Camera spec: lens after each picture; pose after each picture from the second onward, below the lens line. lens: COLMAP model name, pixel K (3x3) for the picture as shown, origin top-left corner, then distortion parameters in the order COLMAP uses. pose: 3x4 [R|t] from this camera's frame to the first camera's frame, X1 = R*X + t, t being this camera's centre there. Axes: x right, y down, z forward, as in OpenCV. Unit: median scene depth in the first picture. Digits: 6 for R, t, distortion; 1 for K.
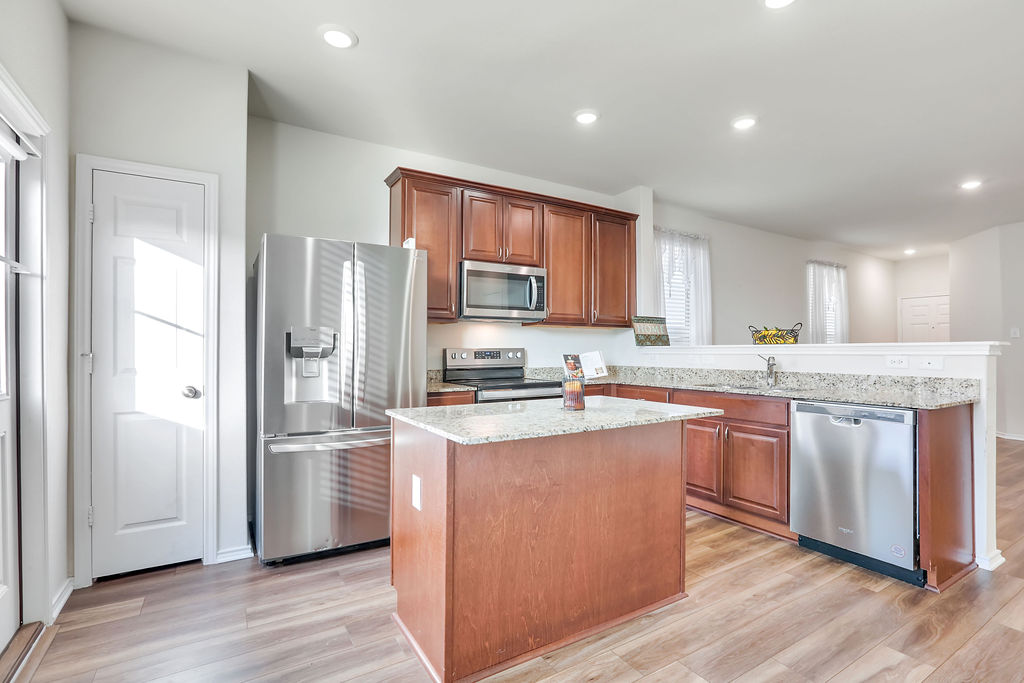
lens RADIAL K [[482.4, 0, 513.2], [0, 482.4, 344.6], [0, 0, 1]] dist [-0.014200, -0.000029]
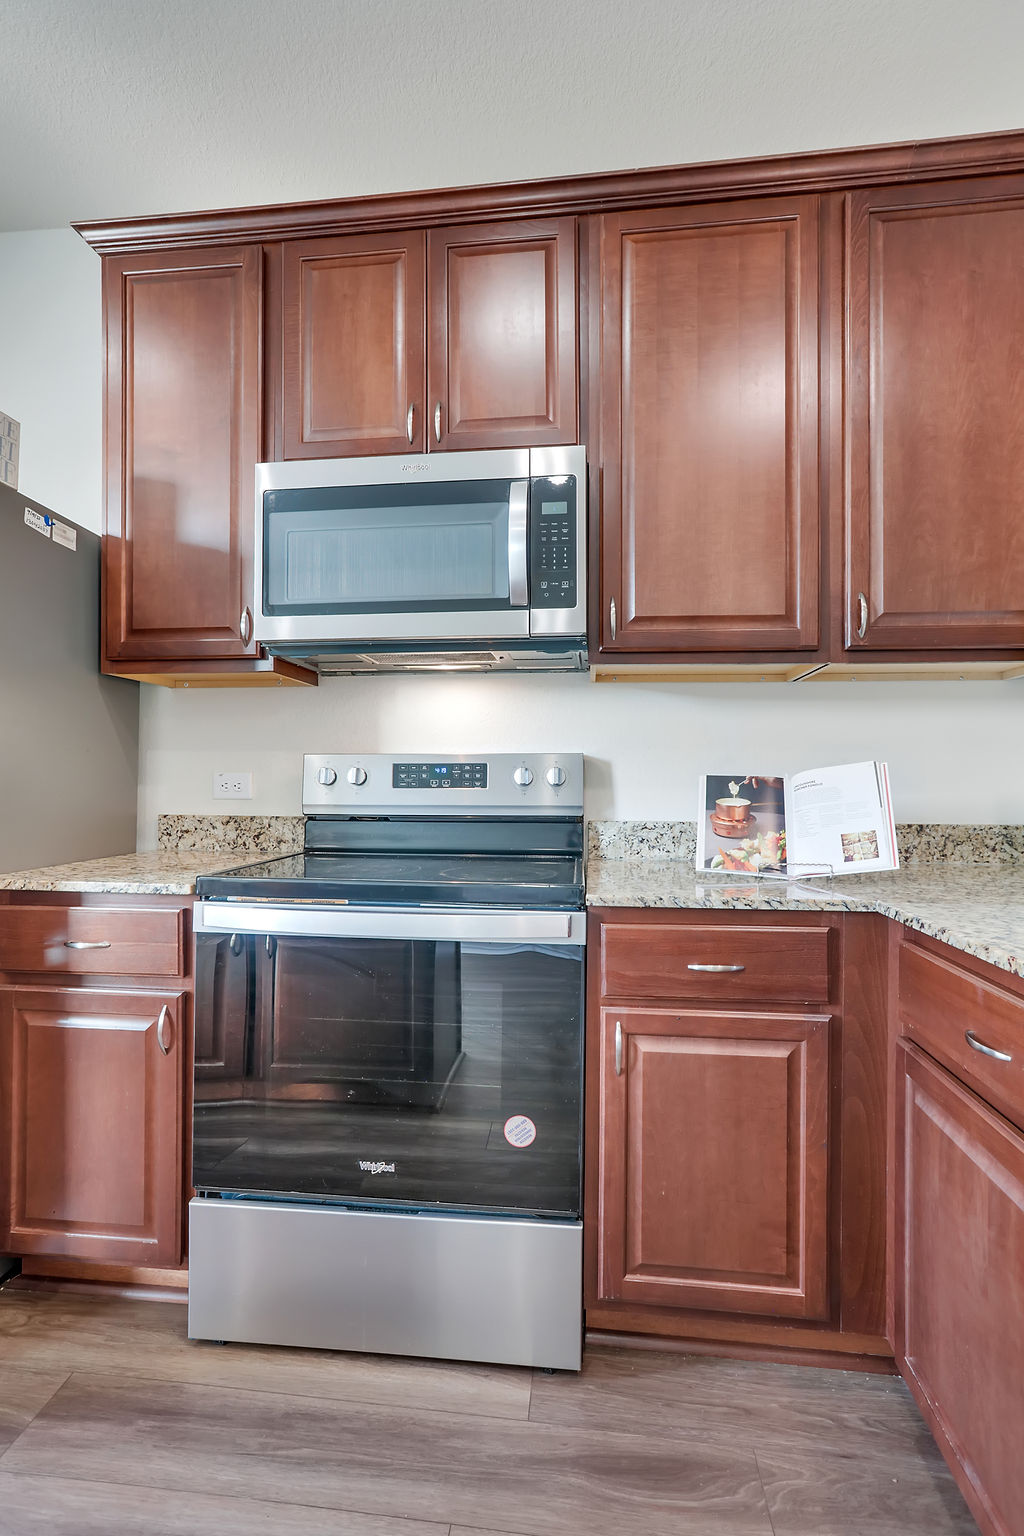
lens RADIAL K [[723.6, 0, 509.0], [0, 723.6, 771.8], [0, 0, 1]] dist [-0.014200, -0.000029]
pose [[0.784587, -0.003176, -0.620011, 0.264757], [0.000190, 0.999988, -0.004881, 0.020942], [0.620019, 0.003712, 0.784578, 0.638657]]
